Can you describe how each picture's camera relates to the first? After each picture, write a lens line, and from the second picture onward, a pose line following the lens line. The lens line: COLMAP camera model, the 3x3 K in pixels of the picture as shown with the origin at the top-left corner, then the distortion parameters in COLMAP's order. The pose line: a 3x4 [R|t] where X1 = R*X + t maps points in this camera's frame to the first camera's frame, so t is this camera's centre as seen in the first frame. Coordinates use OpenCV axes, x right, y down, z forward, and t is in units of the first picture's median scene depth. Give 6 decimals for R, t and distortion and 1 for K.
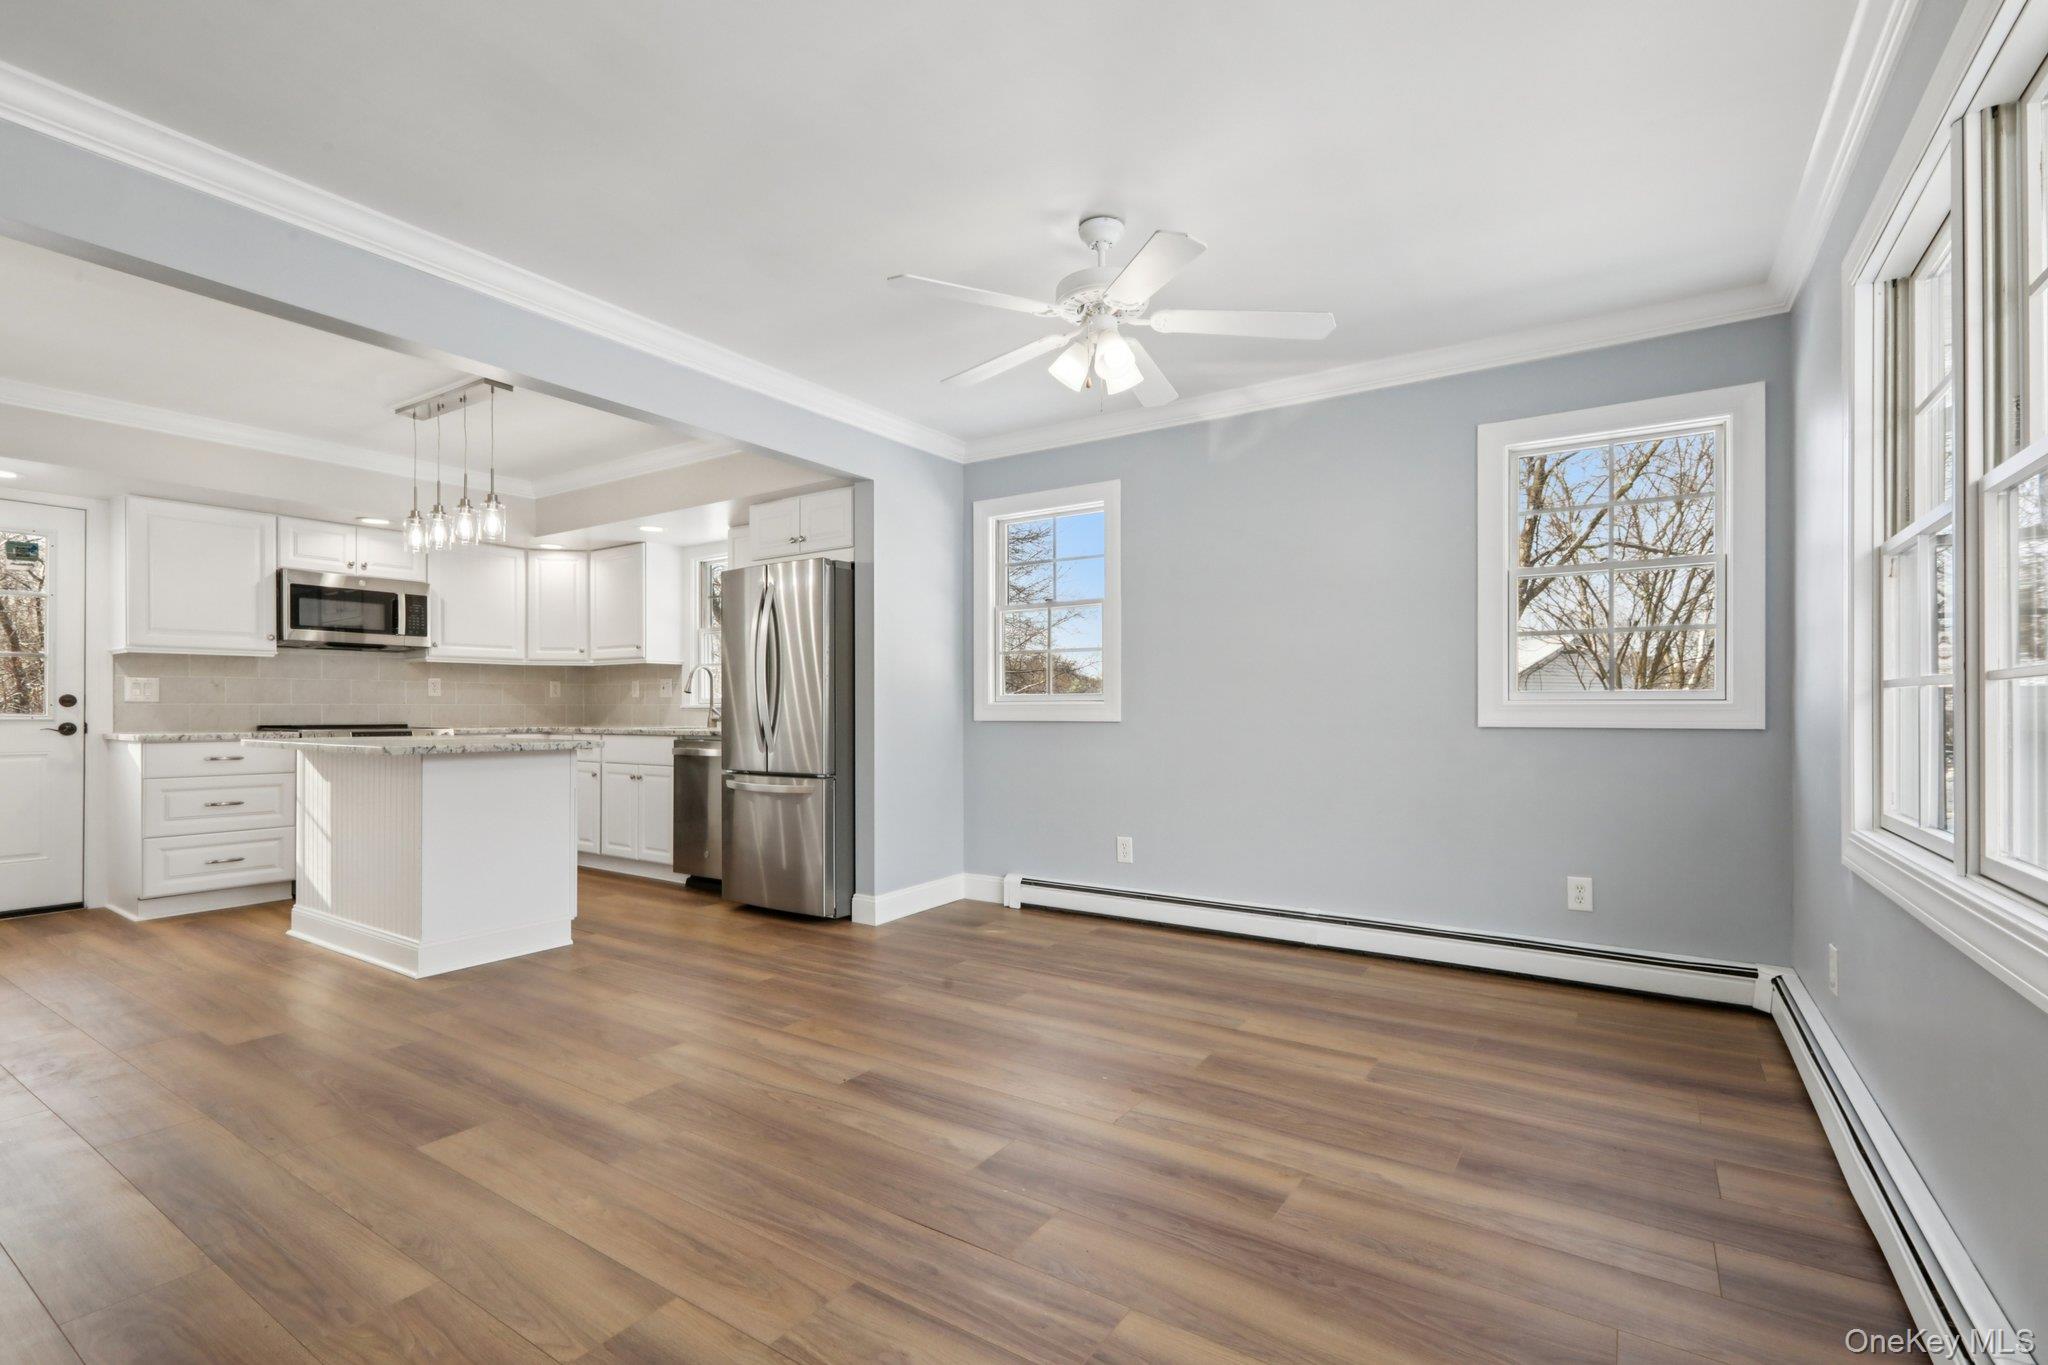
lens RADIAL K [[919.2, 0, 1026.5], [0, 919.2, 701.7], [0, 0, 1]] dist [-0.003474, 0.003410]
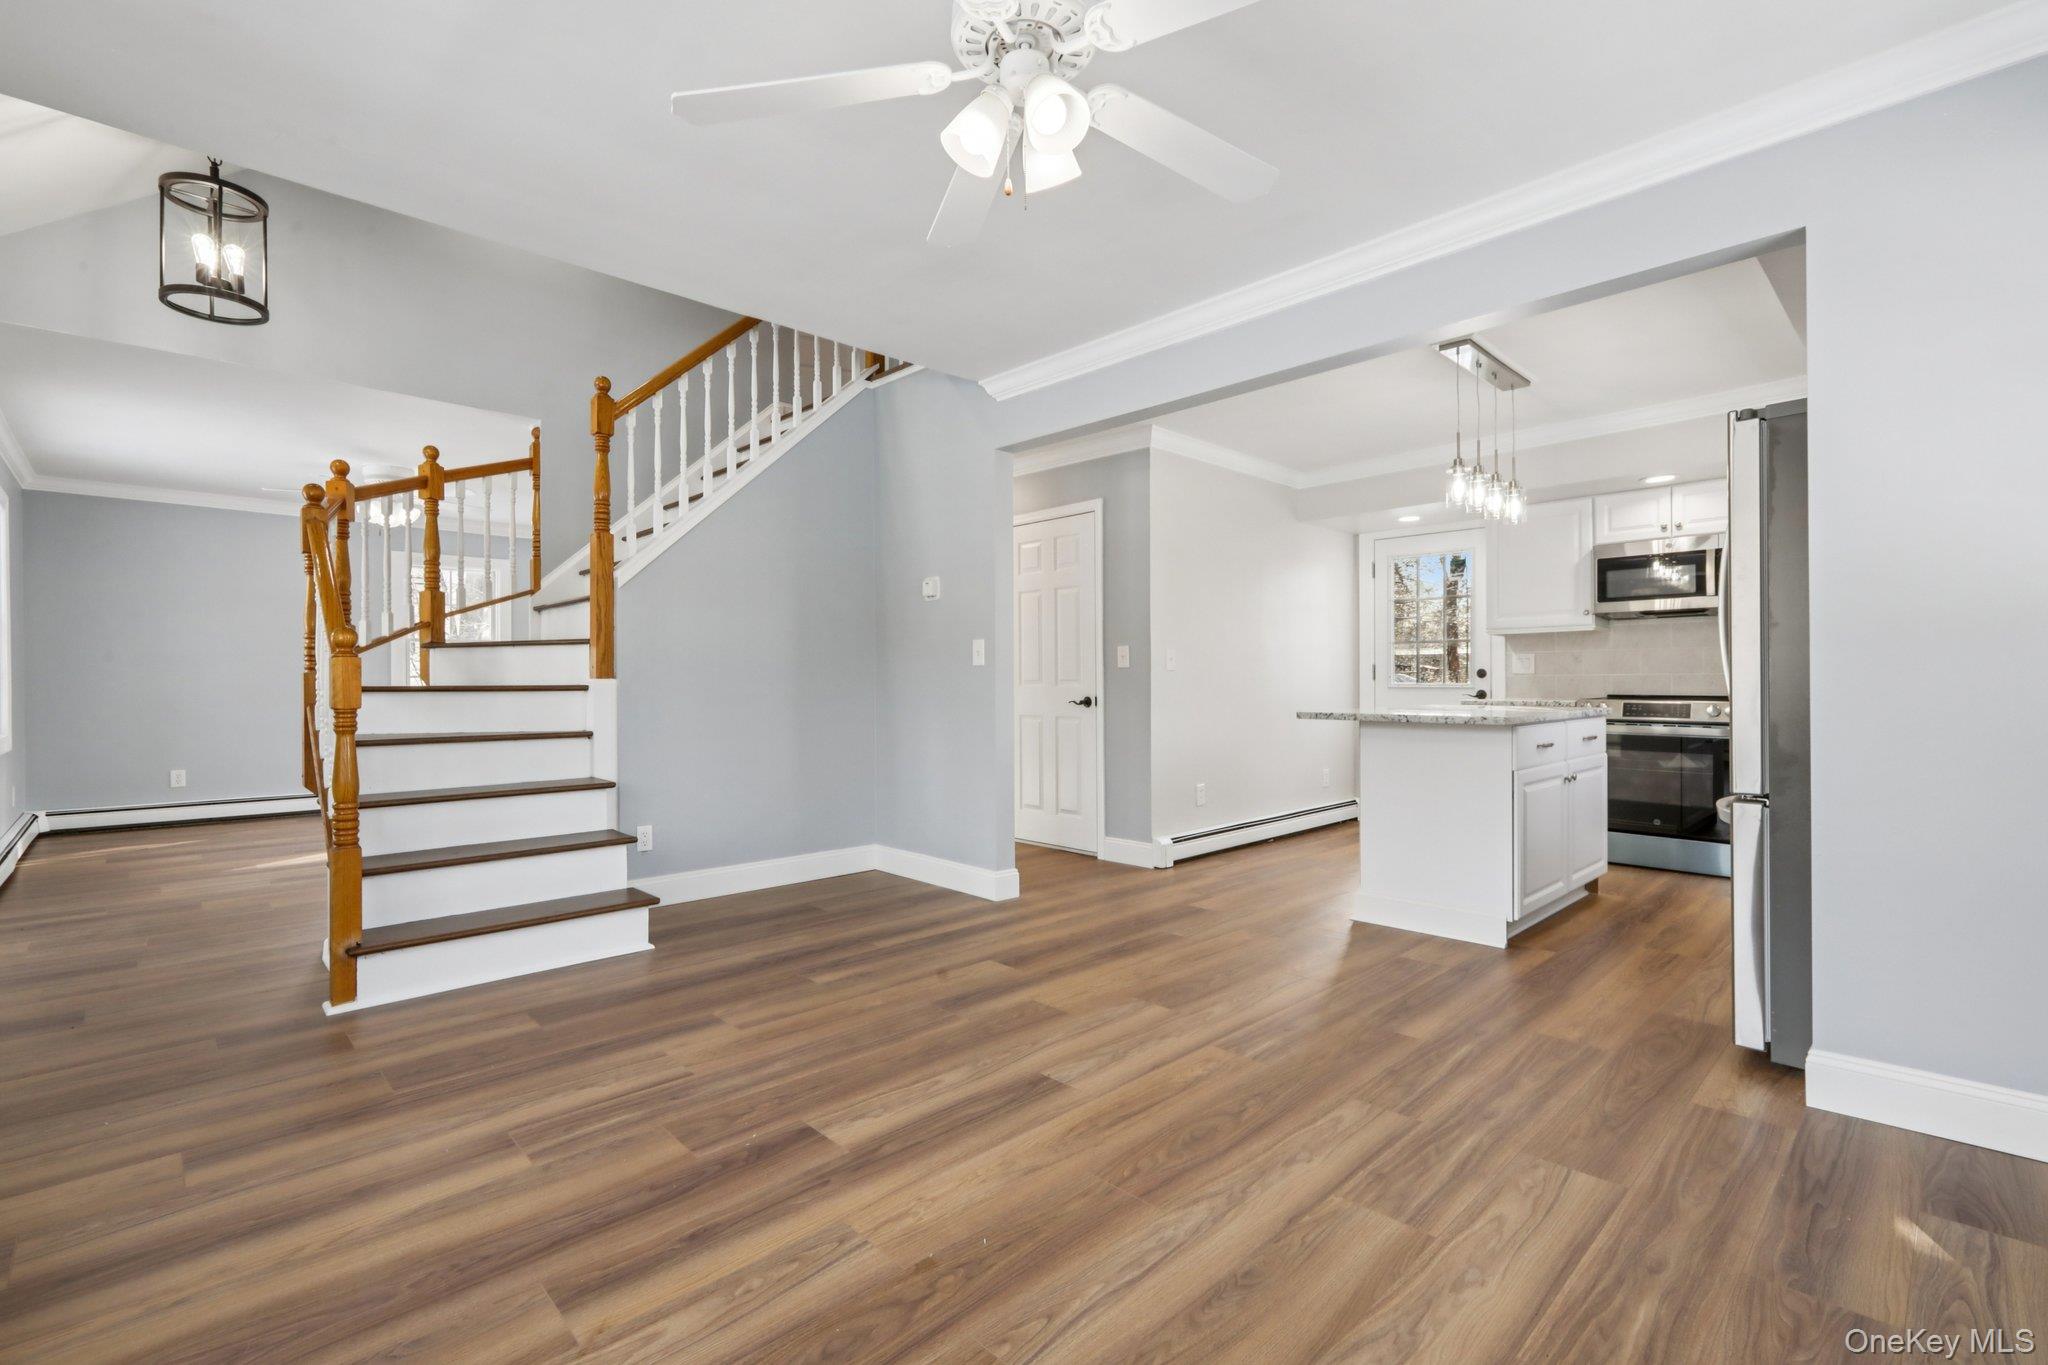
lens RADIAL K [[919.2, 0, 1024.0], [0, 919.2, 680.7], [0, 0, 1]] dist [-0.003474, 0.003410]
pose [[-0.216197, -0.000146, -0.976350, 0.358732], [0.012300, 0.999920, -0.002873, 0.004625], [0.976272, -0.012630, -0.216178, 0.582919]]
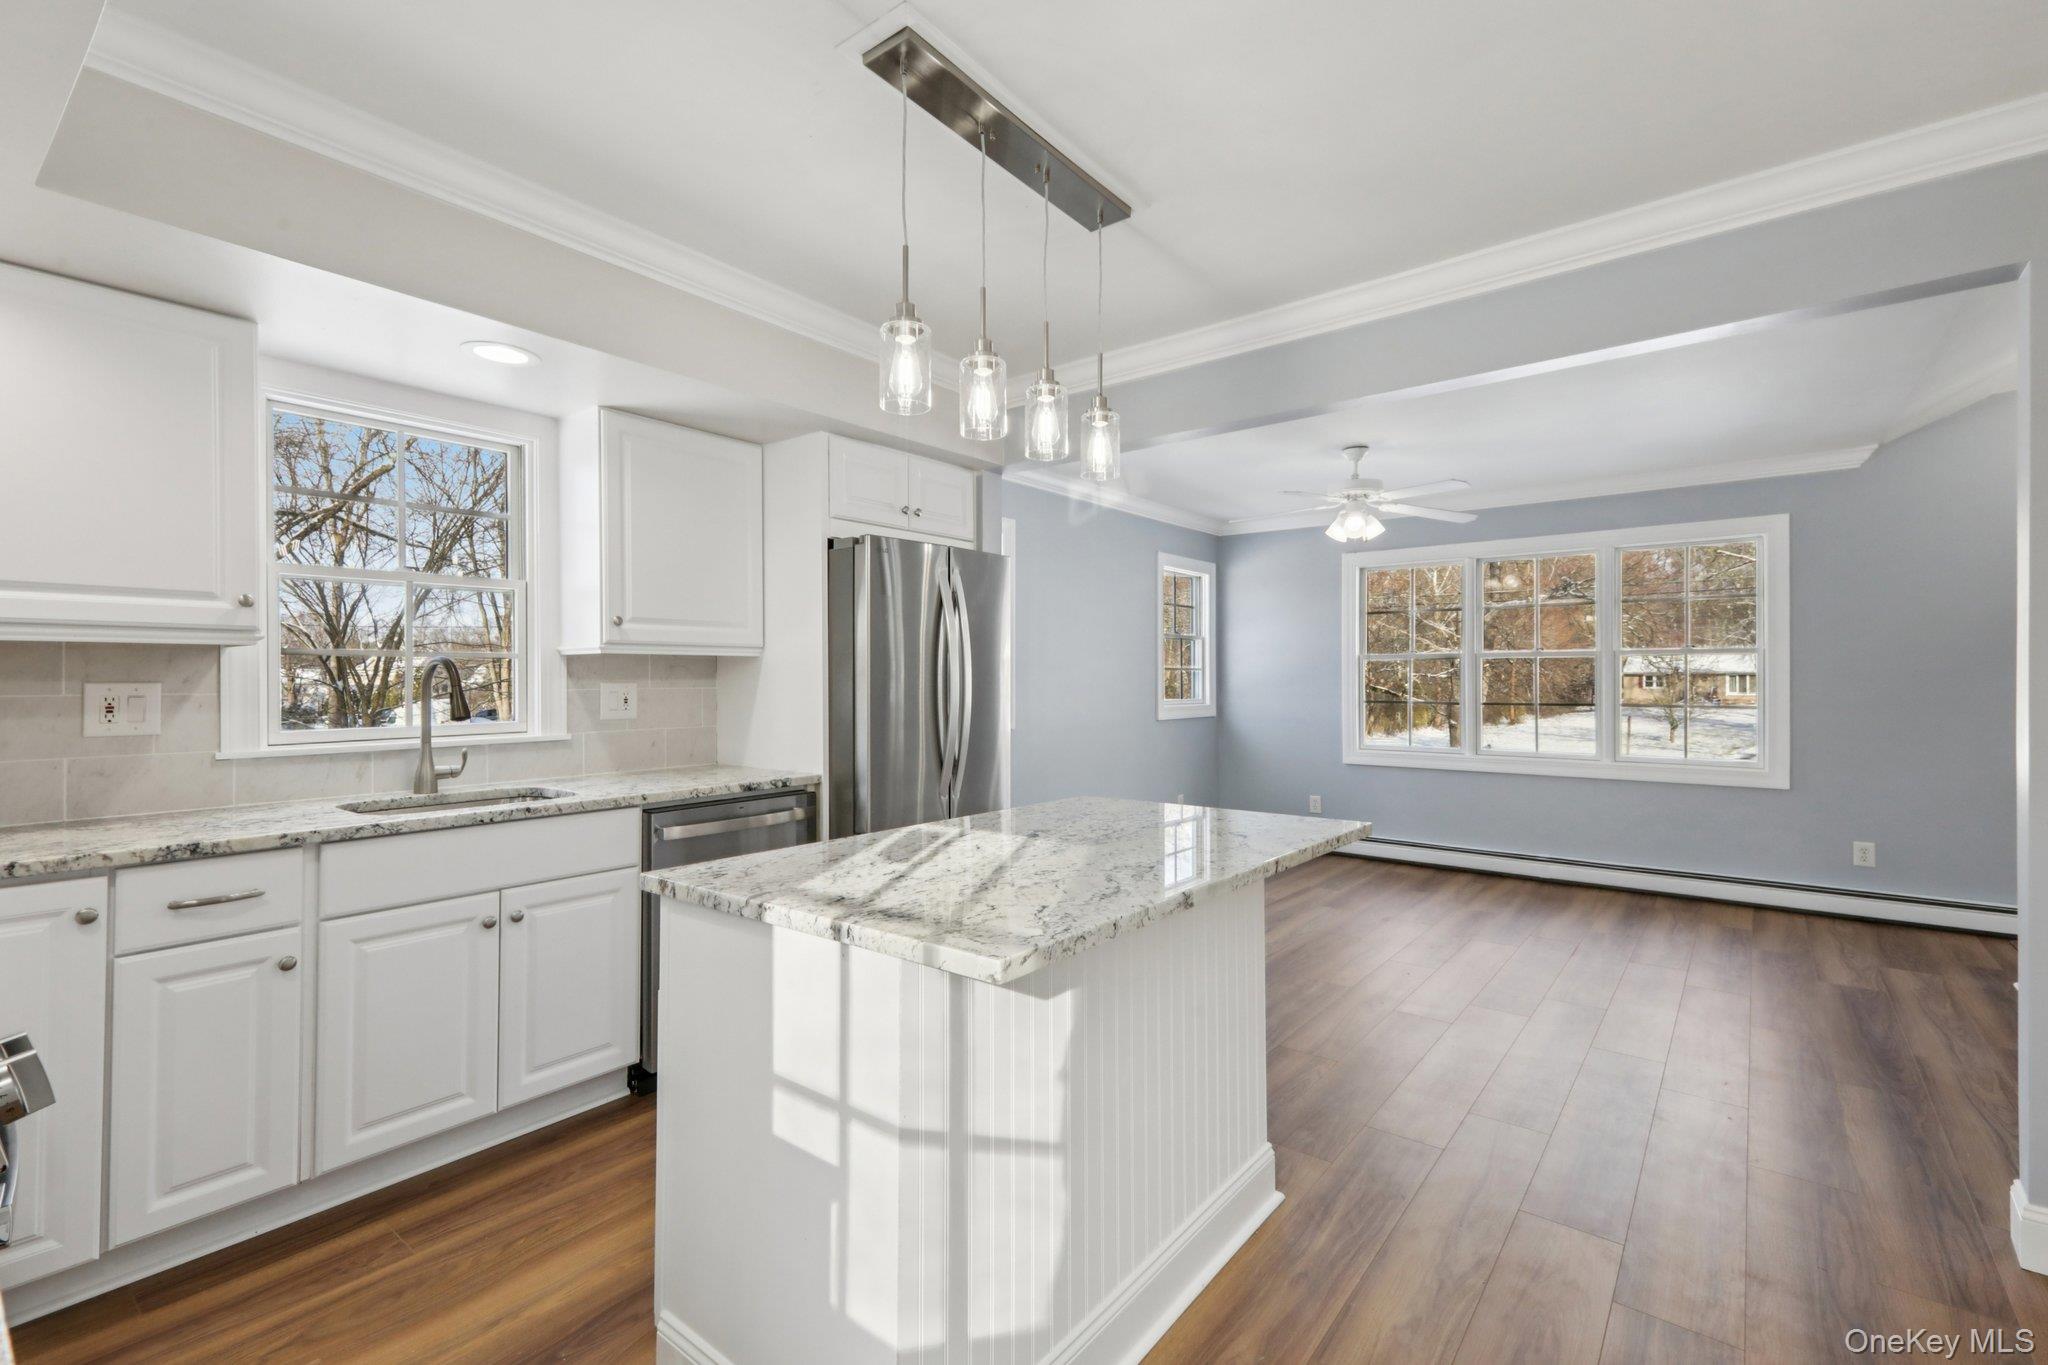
lens RADIAL K [[919.2, 0, 1026.7], [0, 919.2, 663.3], [0, 0, 1]] dist [-0.003474, 0.003410]
pose [[0.073679, 0.015617, 0.997160, -0.904832], [-0.004780, 0.999871, -0.015306, -0.036450], [-0.997271, -0.003639, 0.073744, 0.775320]]
